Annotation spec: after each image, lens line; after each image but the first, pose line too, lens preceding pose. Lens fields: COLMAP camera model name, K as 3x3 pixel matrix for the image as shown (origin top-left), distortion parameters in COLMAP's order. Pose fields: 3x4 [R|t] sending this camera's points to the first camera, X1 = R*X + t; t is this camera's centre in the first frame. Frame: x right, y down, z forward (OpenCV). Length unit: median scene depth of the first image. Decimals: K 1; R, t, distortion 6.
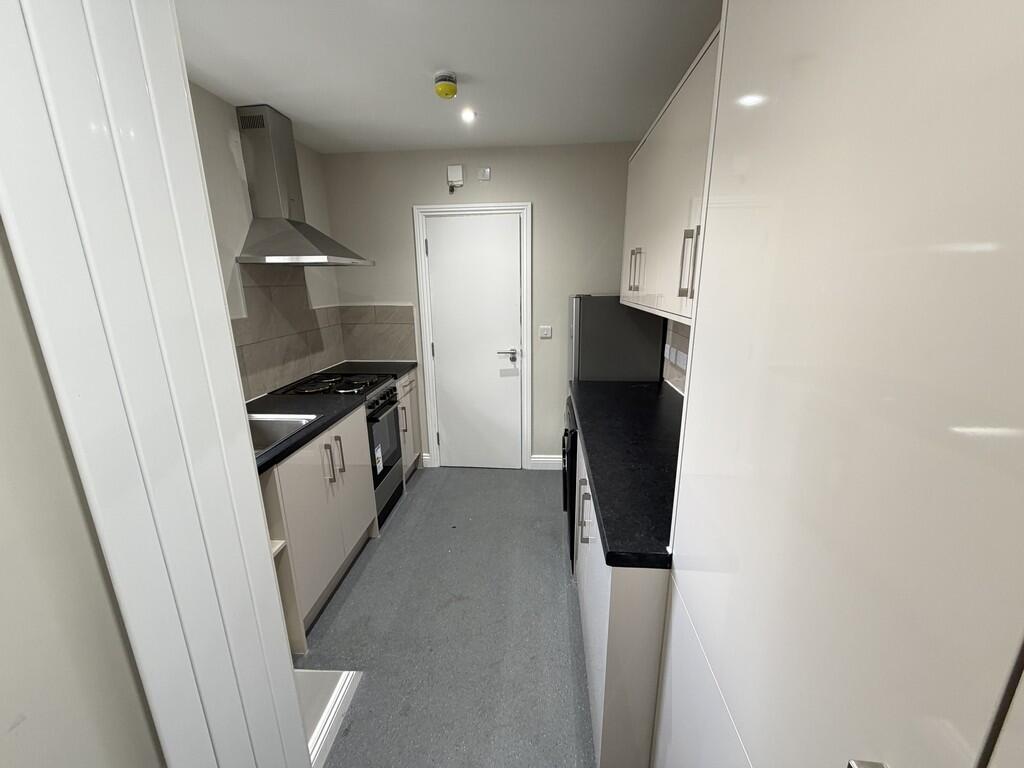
lens RADIAL K [[406.0, 0, 508.0], [0, 406.0, 381.8], [0, 0, 1]] dist [0.000225, 0.000189]
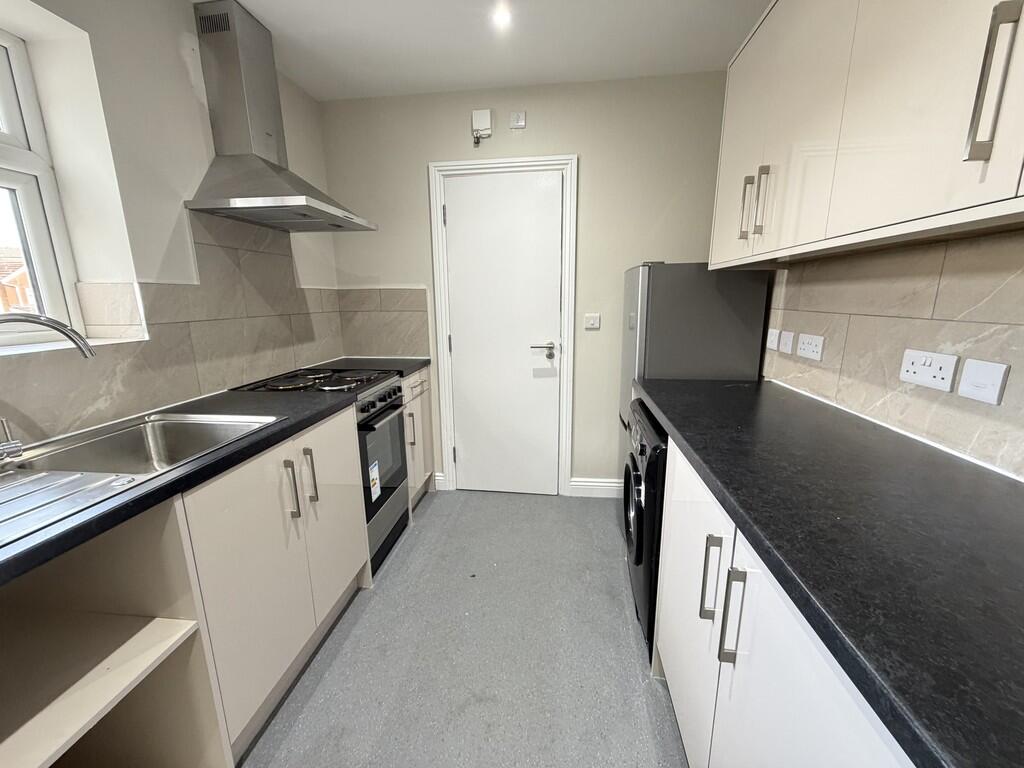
lens RADIAL K [[406.0, 0, 508.0], [0, 406.0, 381.8], [0, 0, 1]] dist [0.000225, 0.000189]
pose [[0.998936, 0.011573, -0.044640, -0.038856], [-0.013381, 0.999092, -0.040438, 0.032730], [0.044131, 0.040992, 0.998184, 0.239625]]
